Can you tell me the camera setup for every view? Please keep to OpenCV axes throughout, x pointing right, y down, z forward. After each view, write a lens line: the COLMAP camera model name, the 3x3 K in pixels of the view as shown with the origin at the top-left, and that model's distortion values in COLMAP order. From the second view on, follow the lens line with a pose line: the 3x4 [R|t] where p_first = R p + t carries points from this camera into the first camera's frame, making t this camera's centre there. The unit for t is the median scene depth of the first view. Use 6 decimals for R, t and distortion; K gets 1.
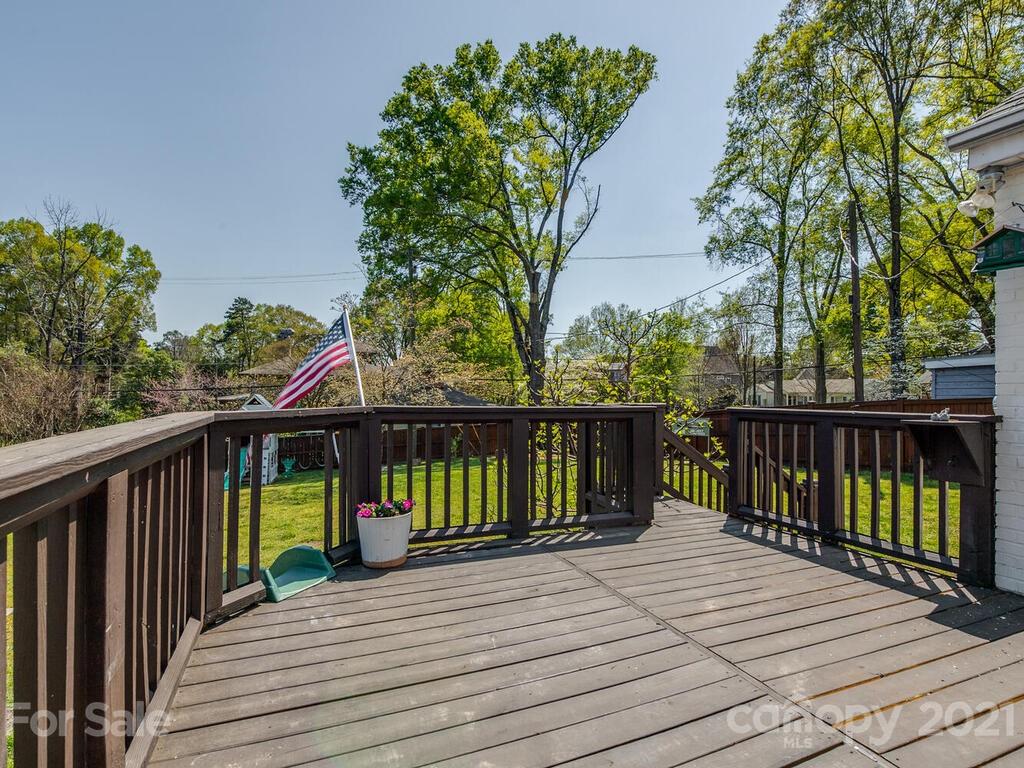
lens RADIAL K [[534.7, 0, 537.2], [0, 534.7, 385.2], [0, 0, 1]] dist [-0.002760, -0.001116]
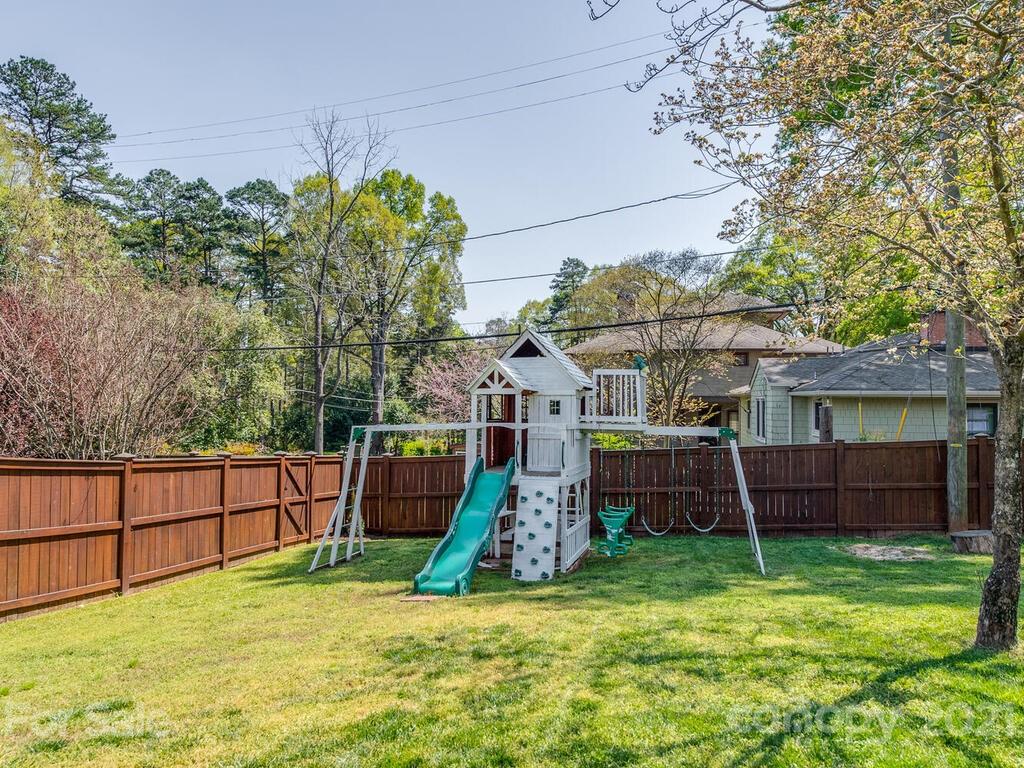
lens RADIAL K [[575.2, 0, 500.1], [0, 575.2, 389.1], [0, 0, 1]] dist [0.000442, -0.001639]
pose [[0.769252, -0.046037, -0.637284, -0.173582], [0.010904, 0.998201, -0.058948, 0.051846], [0.638852, 0.038397, 0.768371, 0.411601]]
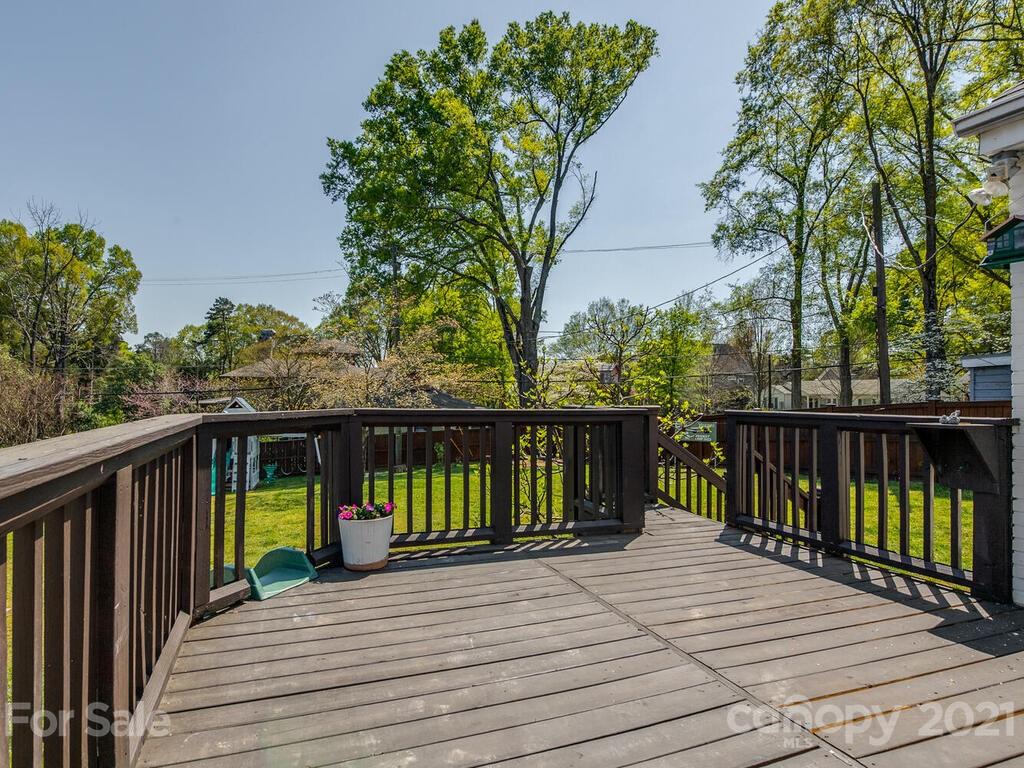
lens RADIAL K [[575.2, 0, 500.1], [0, 575.2, 389.1], [0, 0, 1]] dist [0.000442, -0.001639]
pose [[0.998503, -0.002972, -0.054612, 0.005895], [0.003152, 0.999990, 0.003215, -0.000089], [0.054602, -0.003382, 0.998502, -0.013943]]
